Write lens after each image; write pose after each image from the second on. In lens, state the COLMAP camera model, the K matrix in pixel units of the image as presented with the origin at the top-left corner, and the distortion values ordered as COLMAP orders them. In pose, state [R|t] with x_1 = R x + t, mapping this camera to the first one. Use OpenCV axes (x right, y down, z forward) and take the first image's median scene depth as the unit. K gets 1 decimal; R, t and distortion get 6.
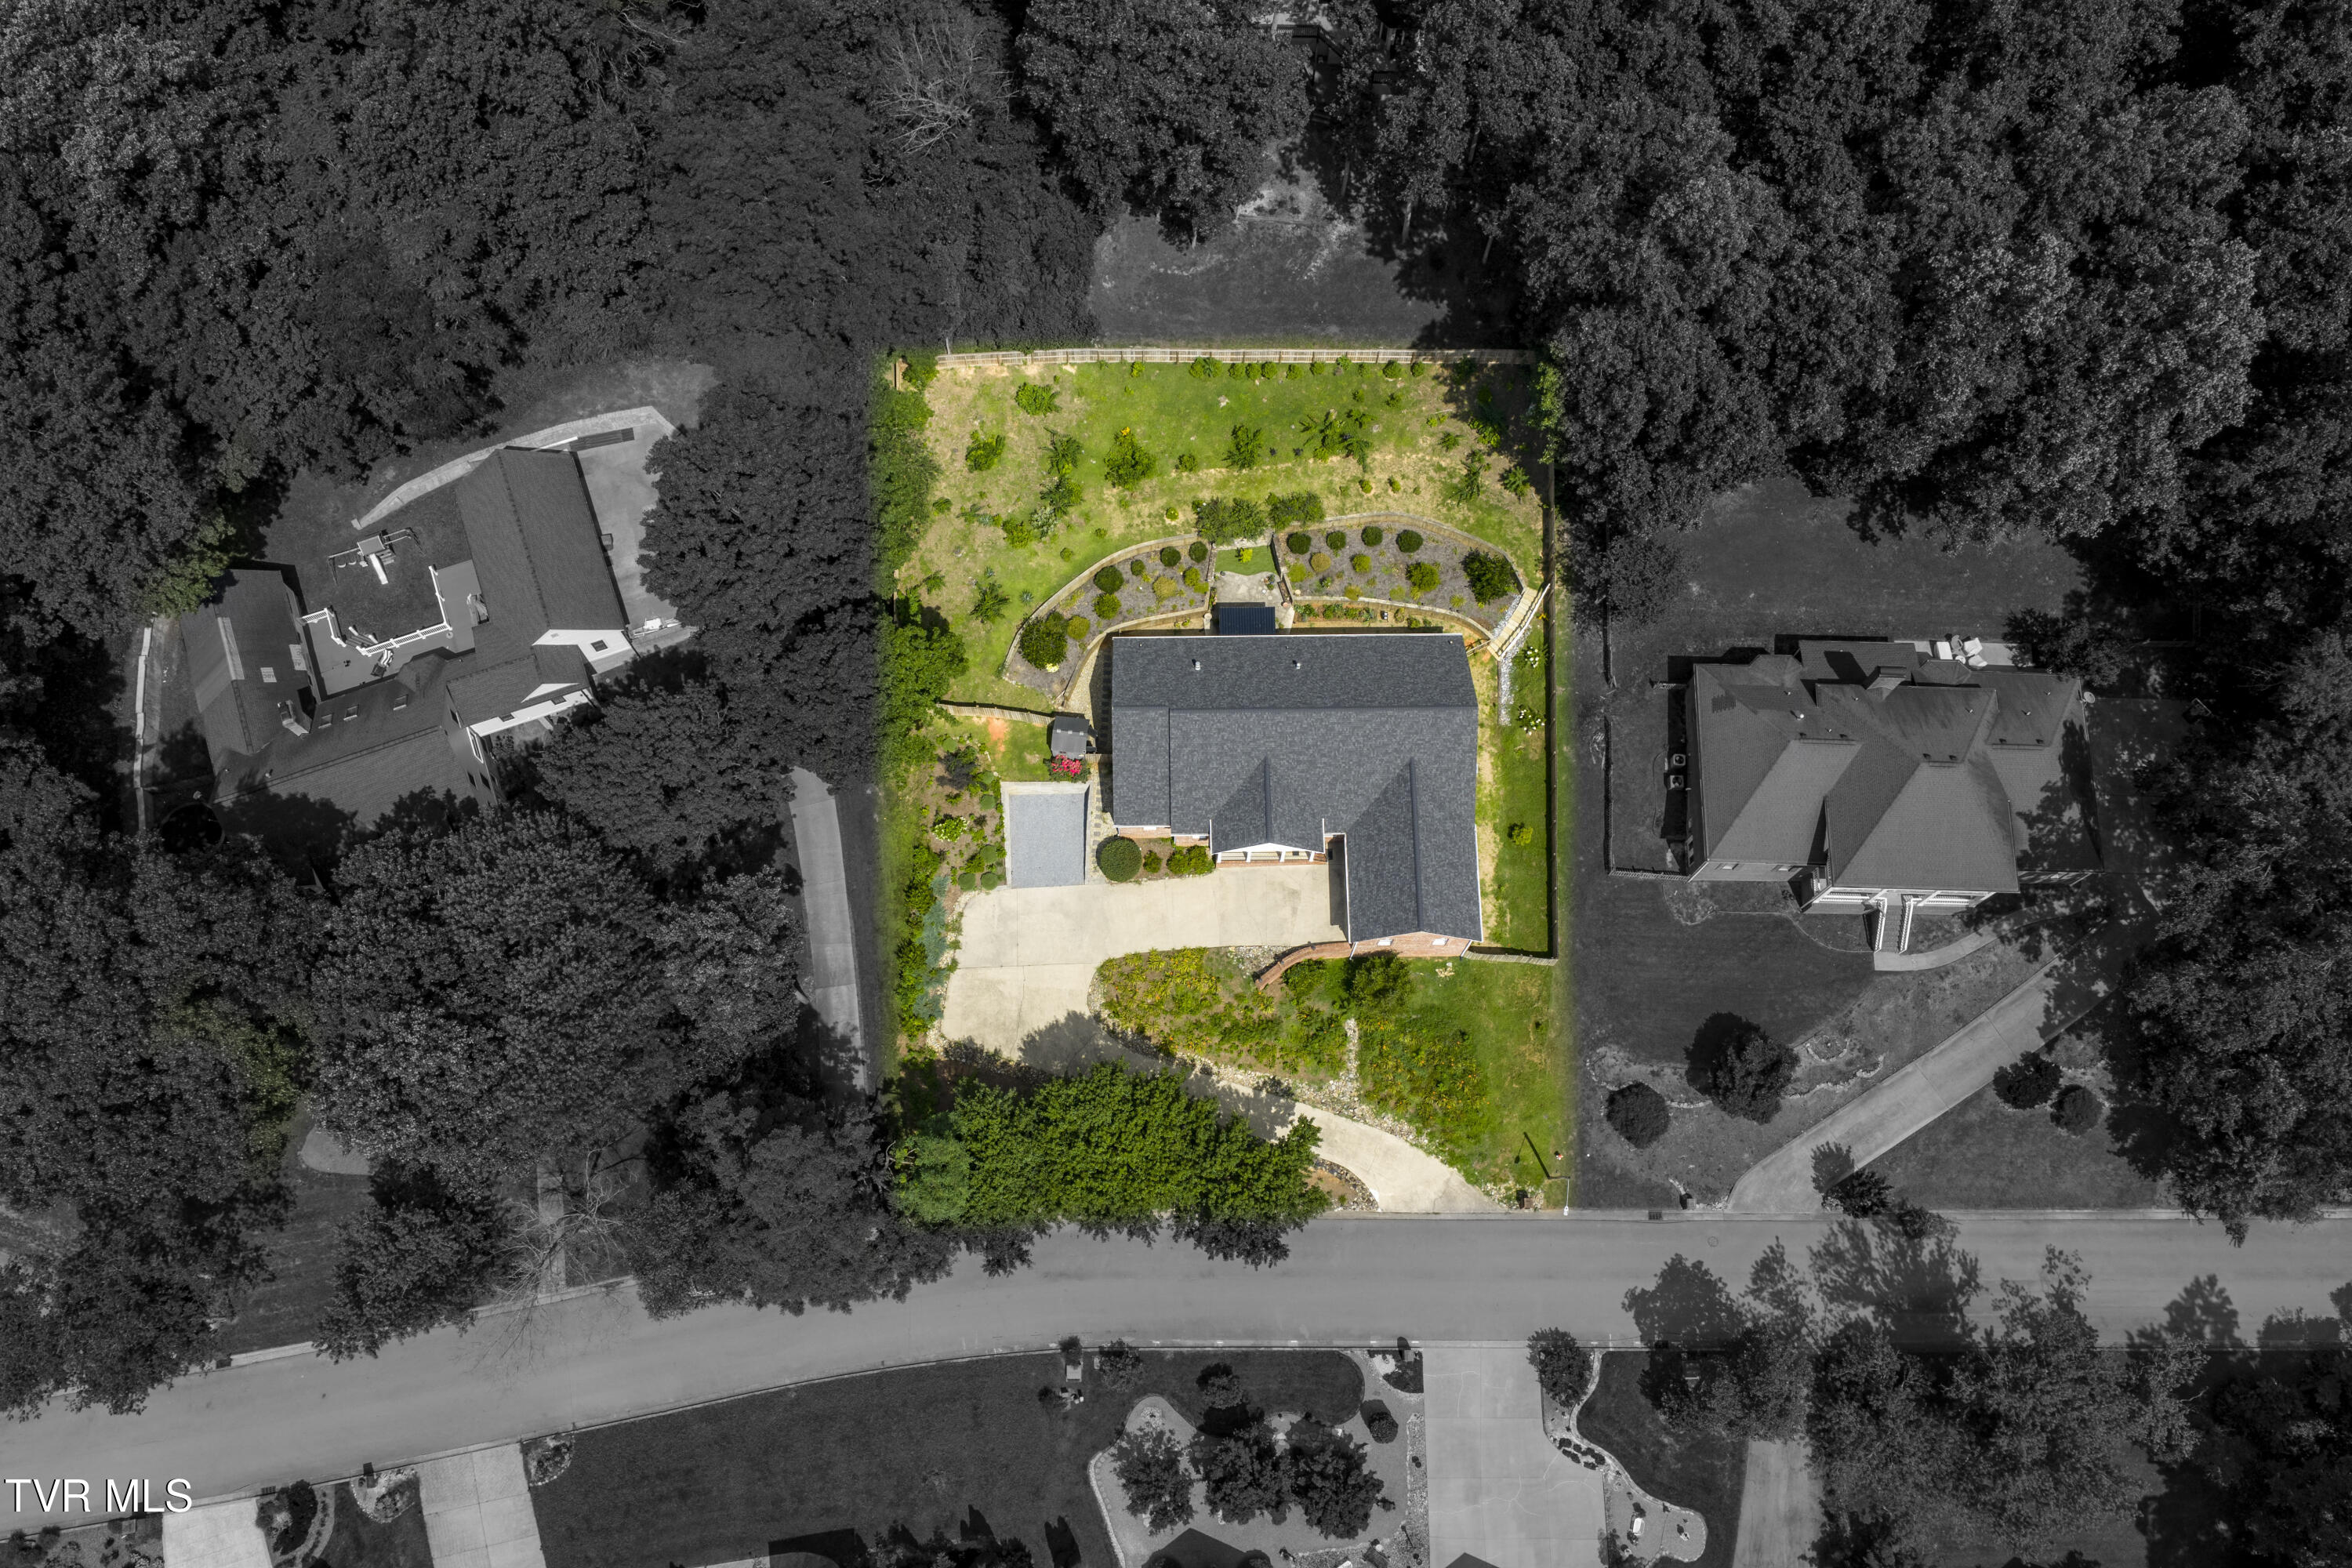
lens RADIAL K [[1932.6, 0, 1176.0], [0, 1932.6, 784.0], [0, 0, 1]] dist [0.033163, -0.066108]
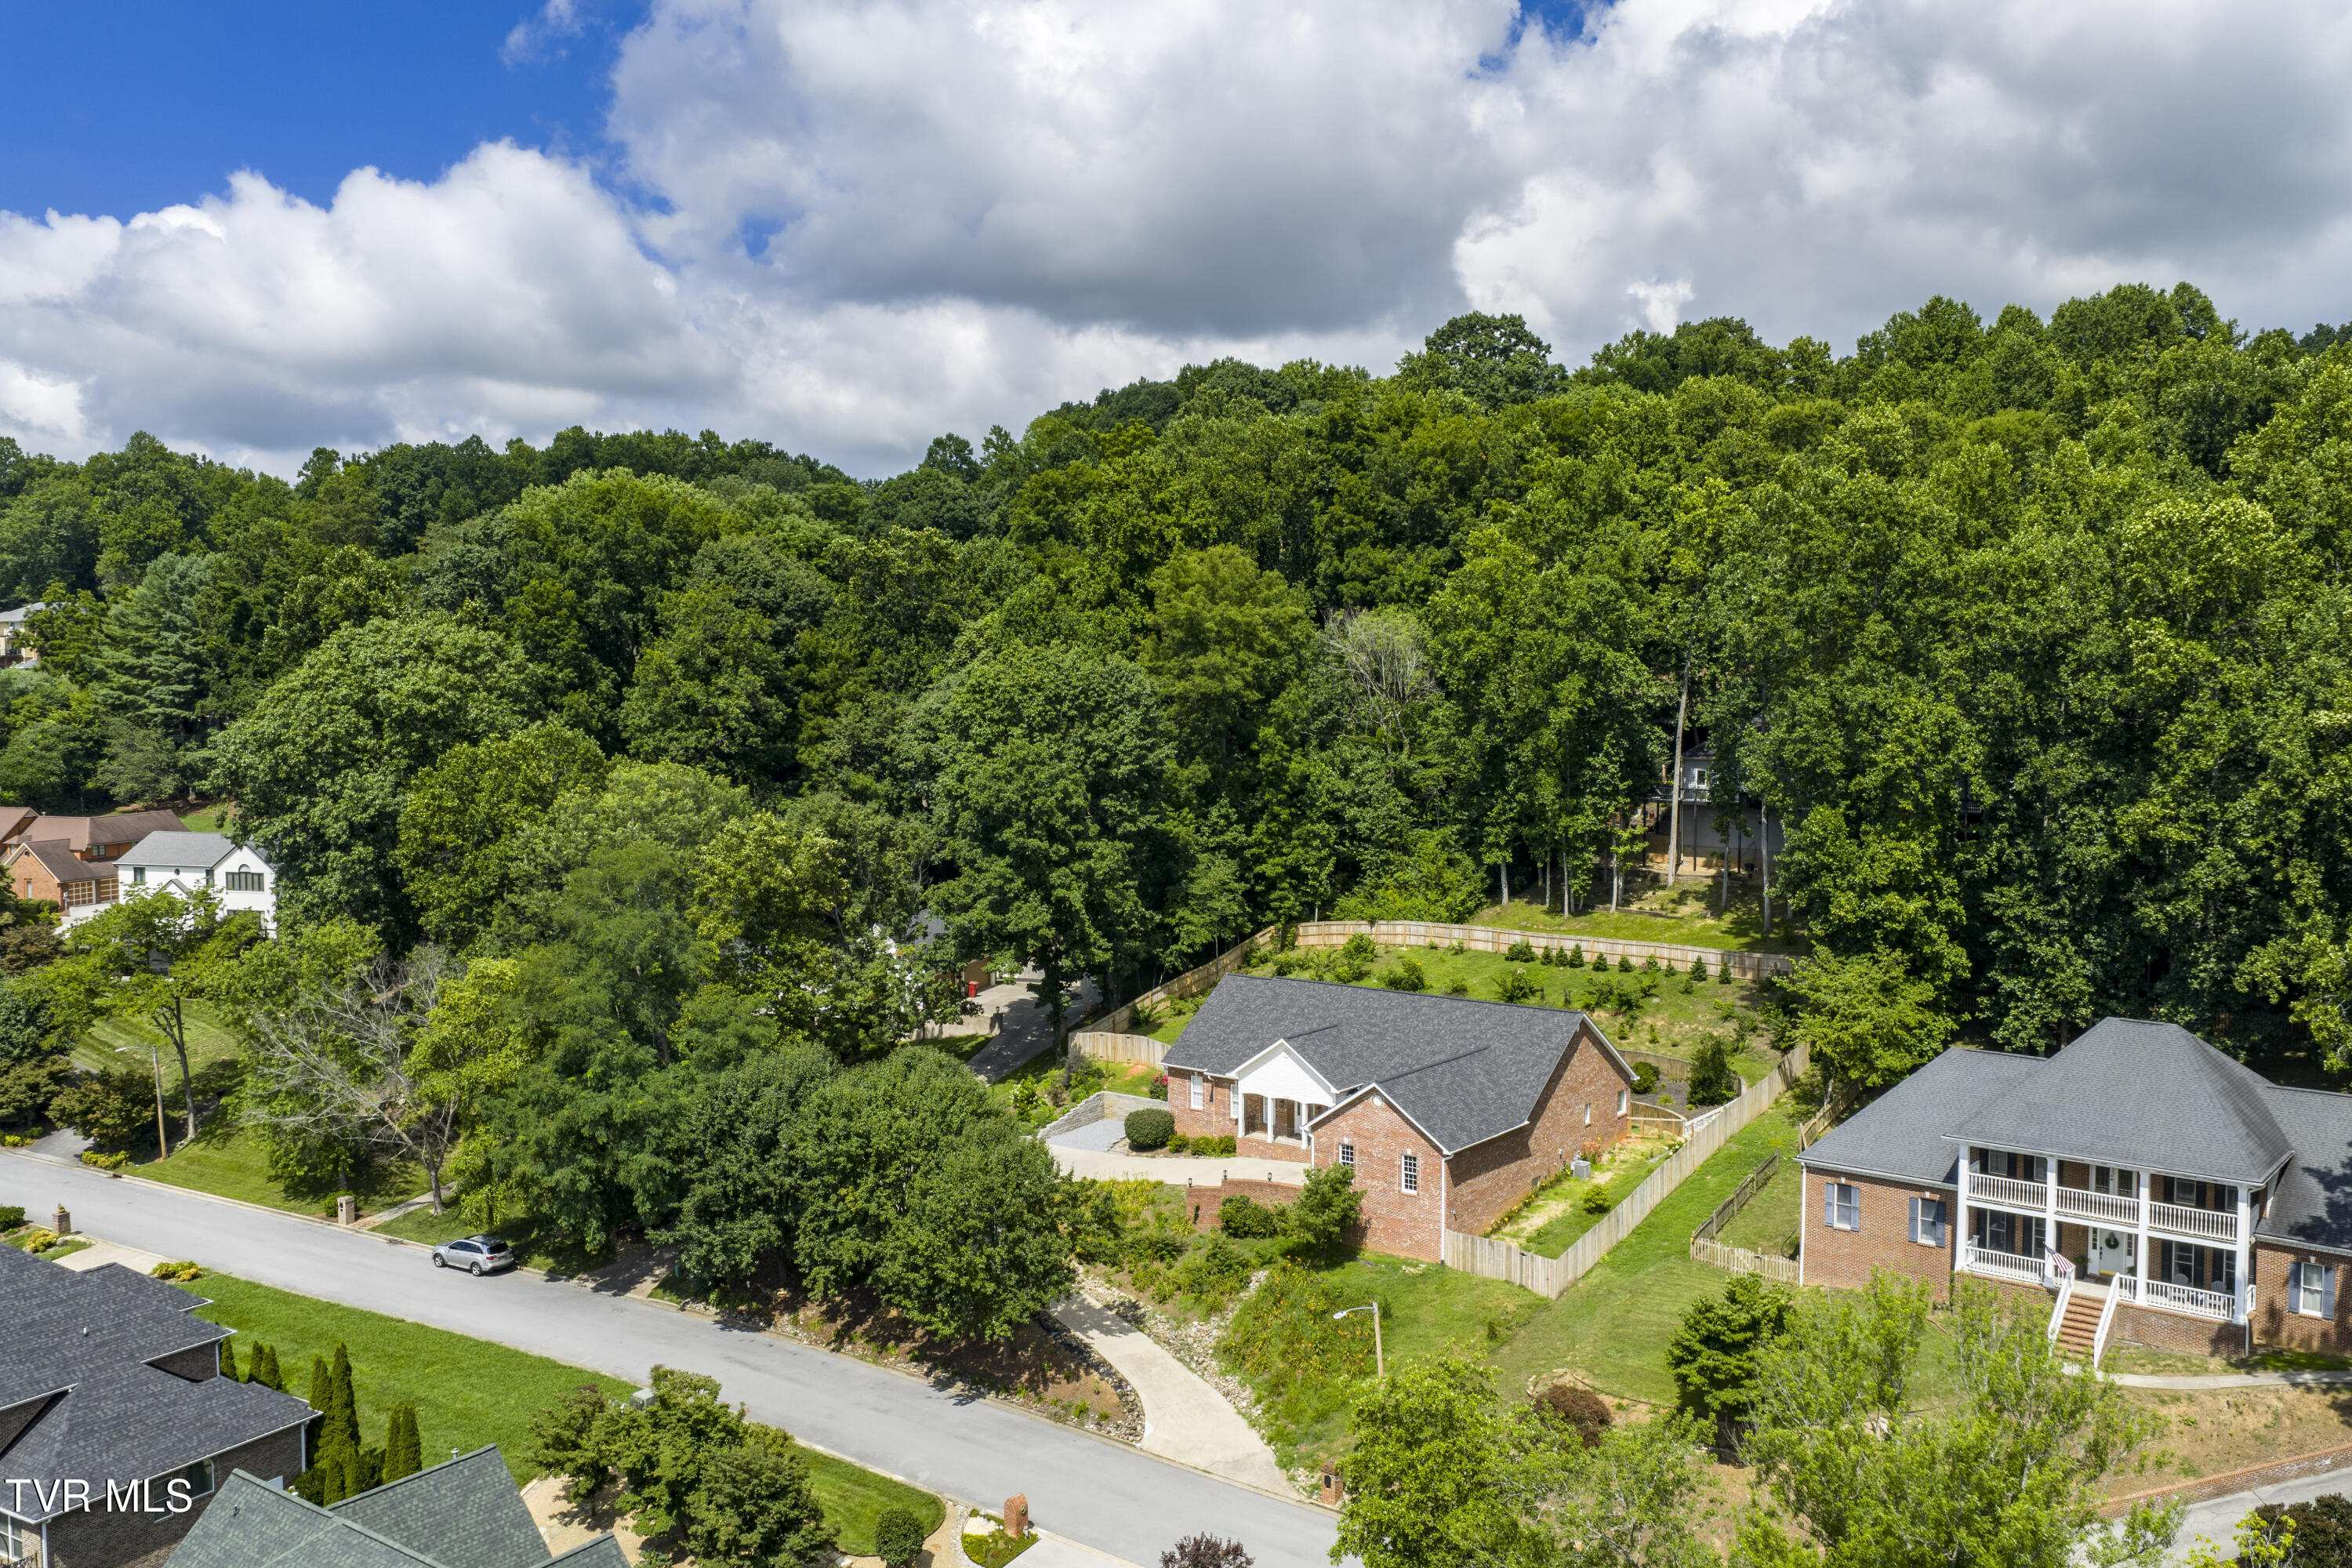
lens RADIAL K [[1932.6, 0, 1176.0], [0, 1932.6, 784.0], [0, 0, 1]] dist [0.033163, -0.066108]
pose [[0.784639, 0.027325, -0.619351, 0.507508], [-0.588569, 0.346668, -0.730347, 0.606582], [0.194752, 0.937590, 0.288092, 0.611108]]
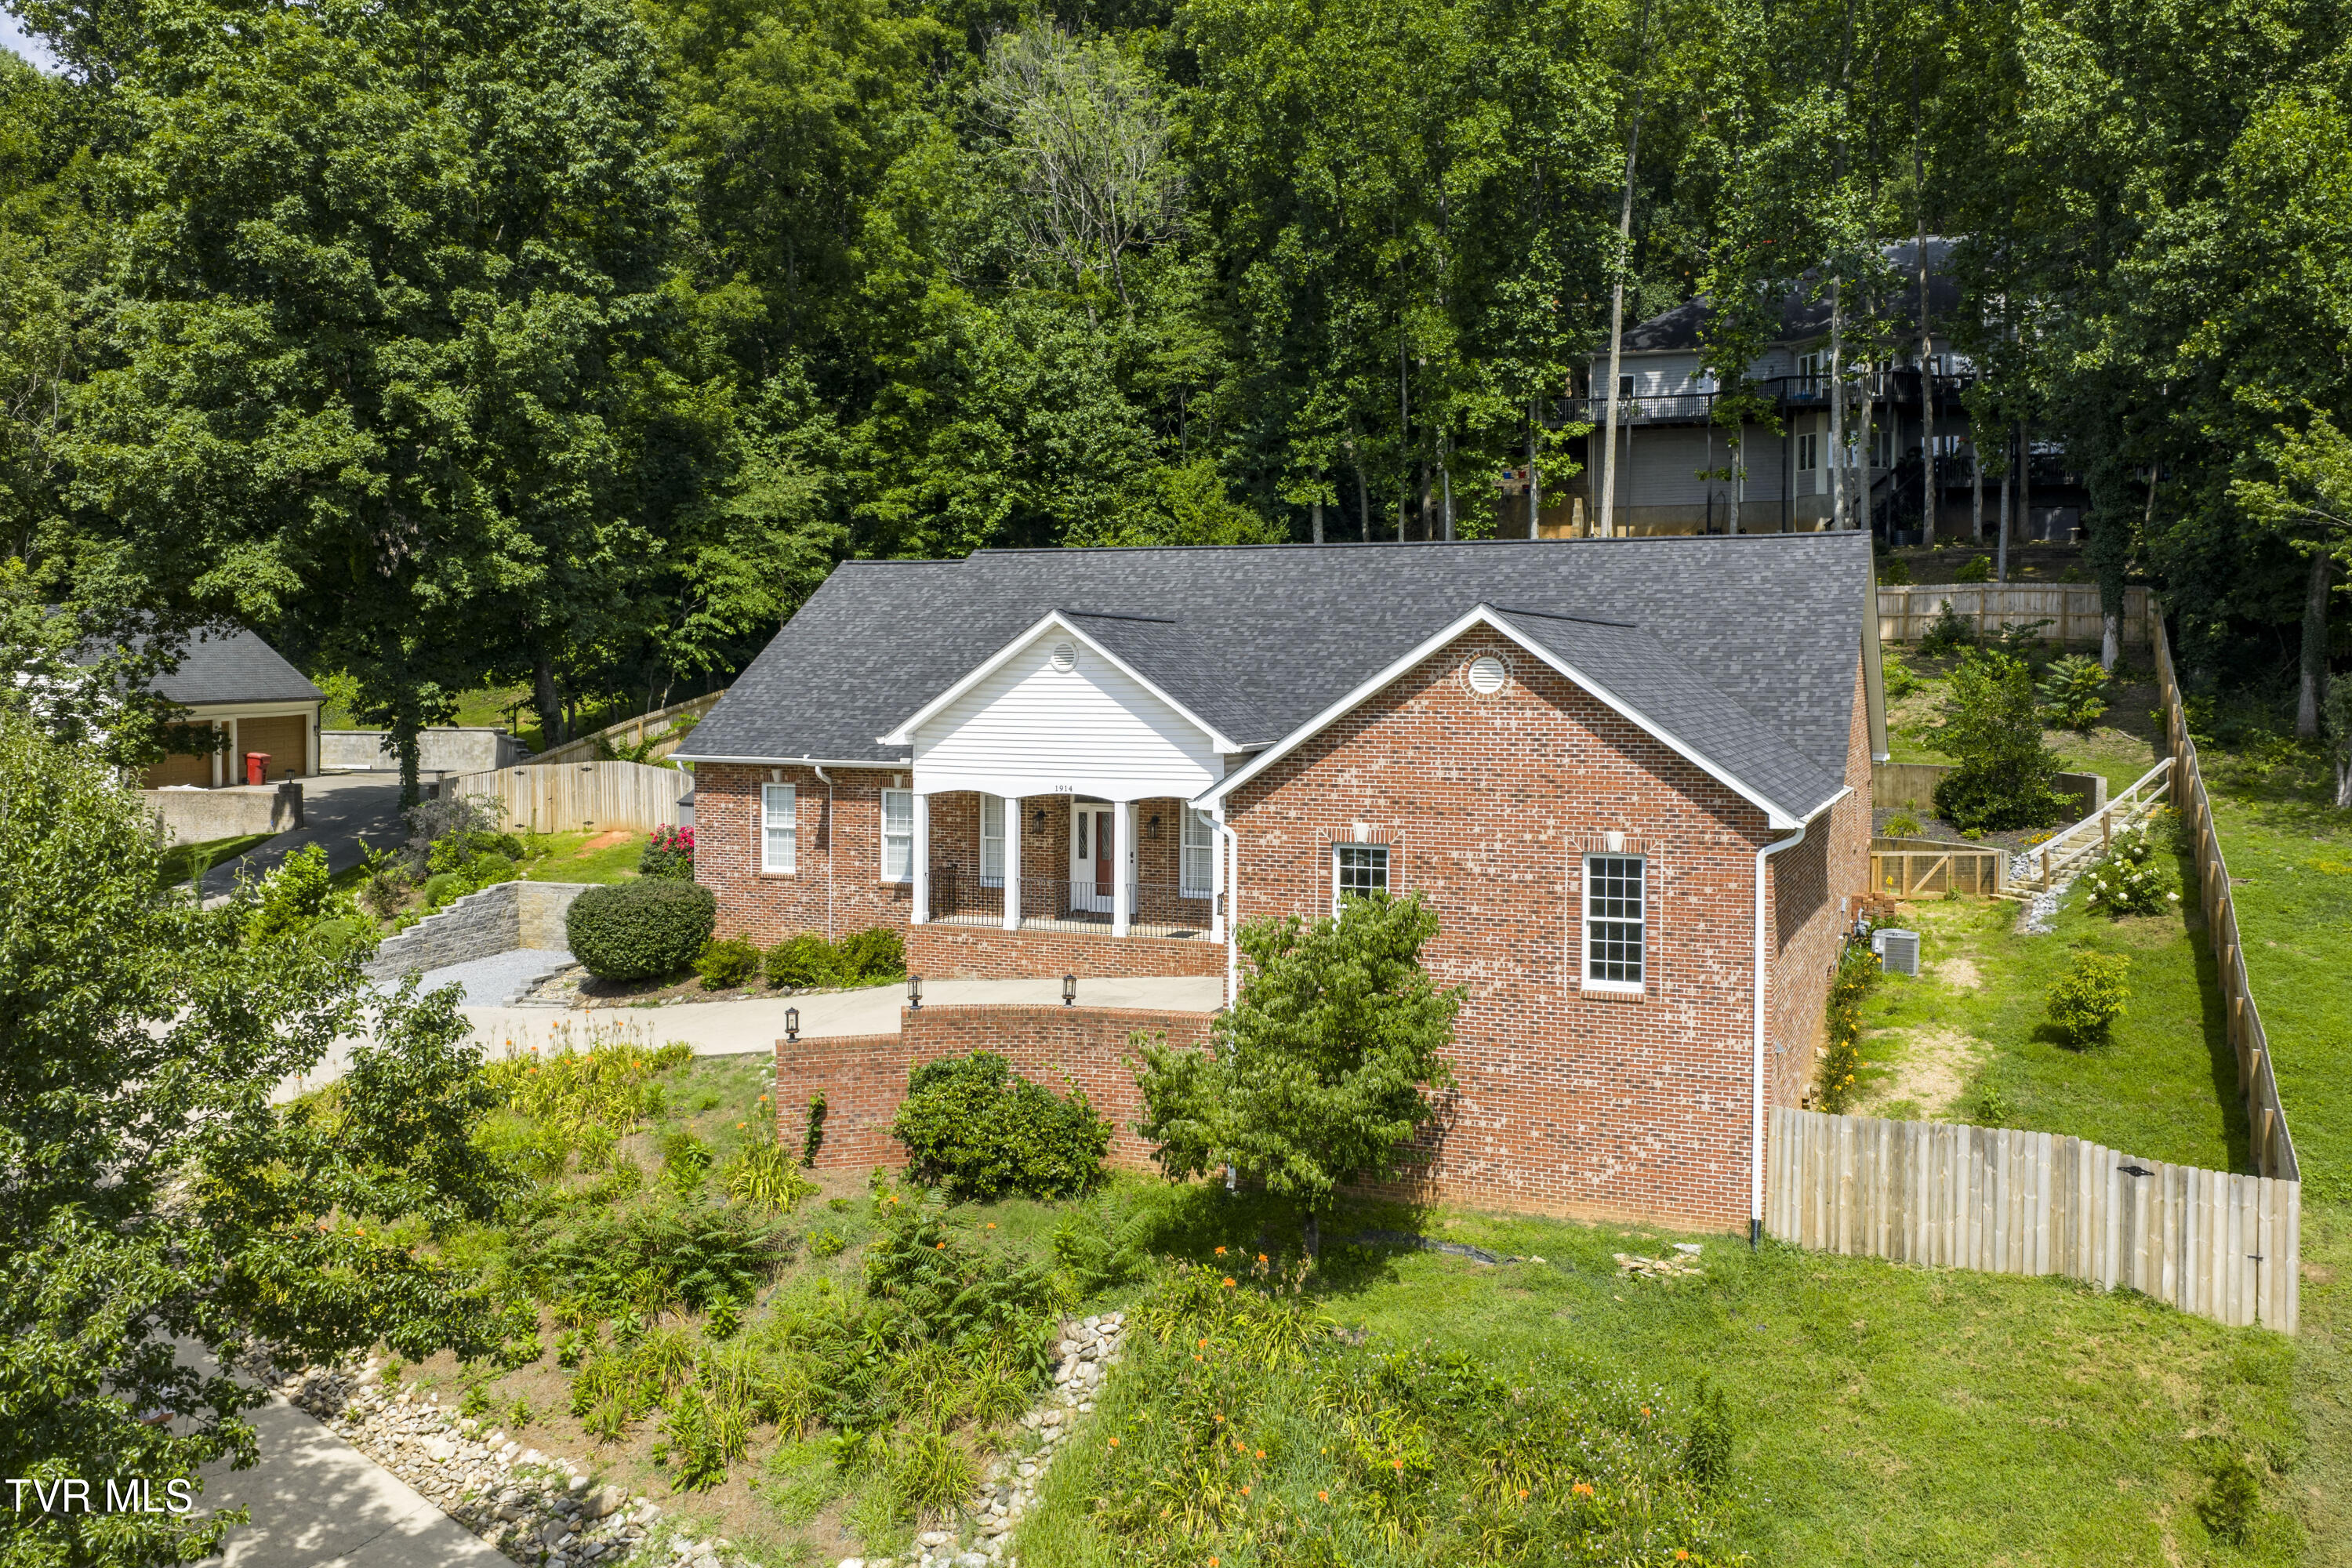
lens RADIAL K [[1961.5, 0, 1224.0], [0, 1961.5, 717.9], [0, 0, 1]] dist [0.009692, -0.006273]
pose [[0.924581, 0.005186, -0.380951, 0.172681], [-0.362316, 0.321147, -0.874981, 0.265405], [0.117804, 0.947015, 0.298806, 0.886398]]
